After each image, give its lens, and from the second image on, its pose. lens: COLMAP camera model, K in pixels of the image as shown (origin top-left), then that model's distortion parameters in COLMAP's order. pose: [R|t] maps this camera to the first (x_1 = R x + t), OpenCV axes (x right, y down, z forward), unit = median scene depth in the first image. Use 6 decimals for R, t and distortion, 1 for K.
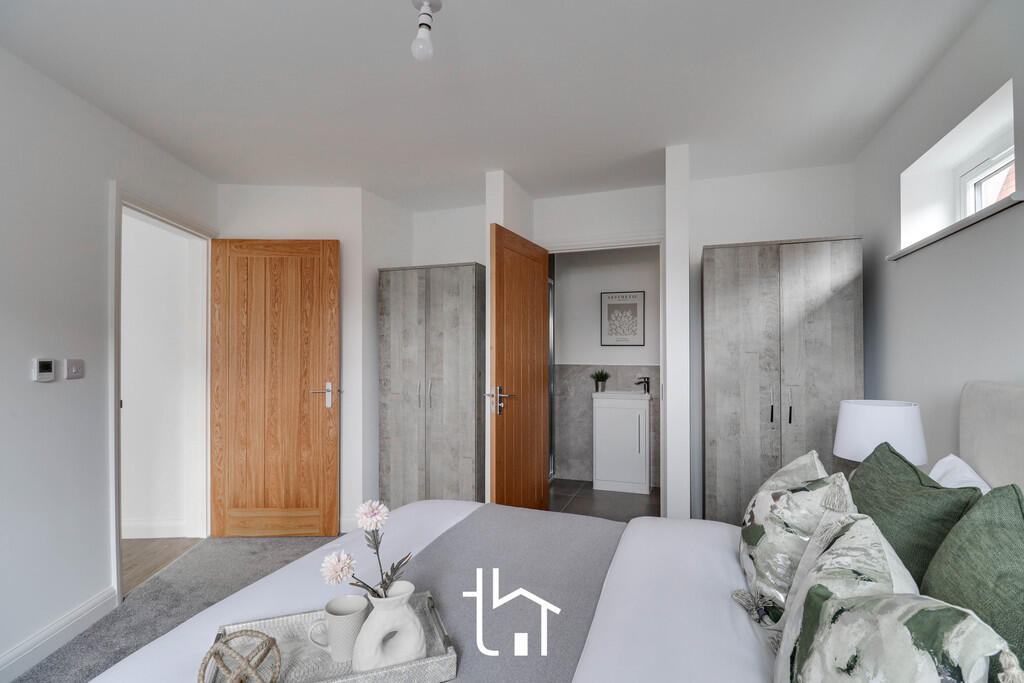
lens RADIAL K [[484.1, 0, 510.9], [0, 484.1, 381.4], [0, 0, 1]] dist [-0.021177, -0.001585]
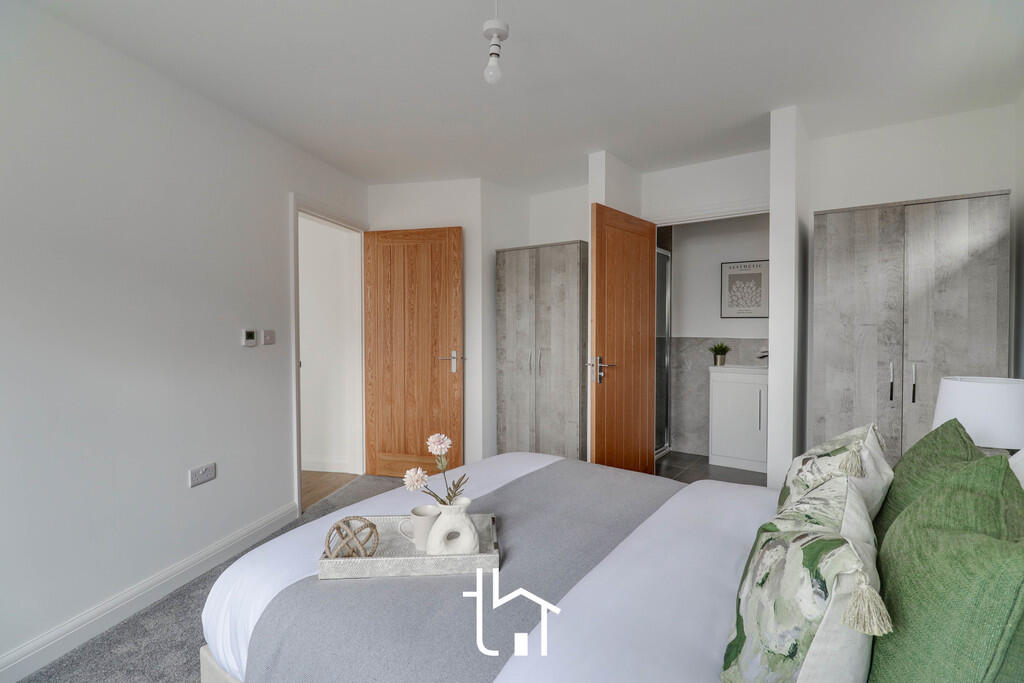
lens RADIAL K [[484.1, 0, 510.9], [0, 484.1, 381.4], [0, 0, 1]] dist [-0.021177, -0.001585]
pose [[0.955793, 0.032484, -0.292240, 0.107897], [-0.016166, 0.998181, 0.058079, 0.006235], [0.293595, -0.050787, 0.954580, -0.085485]]
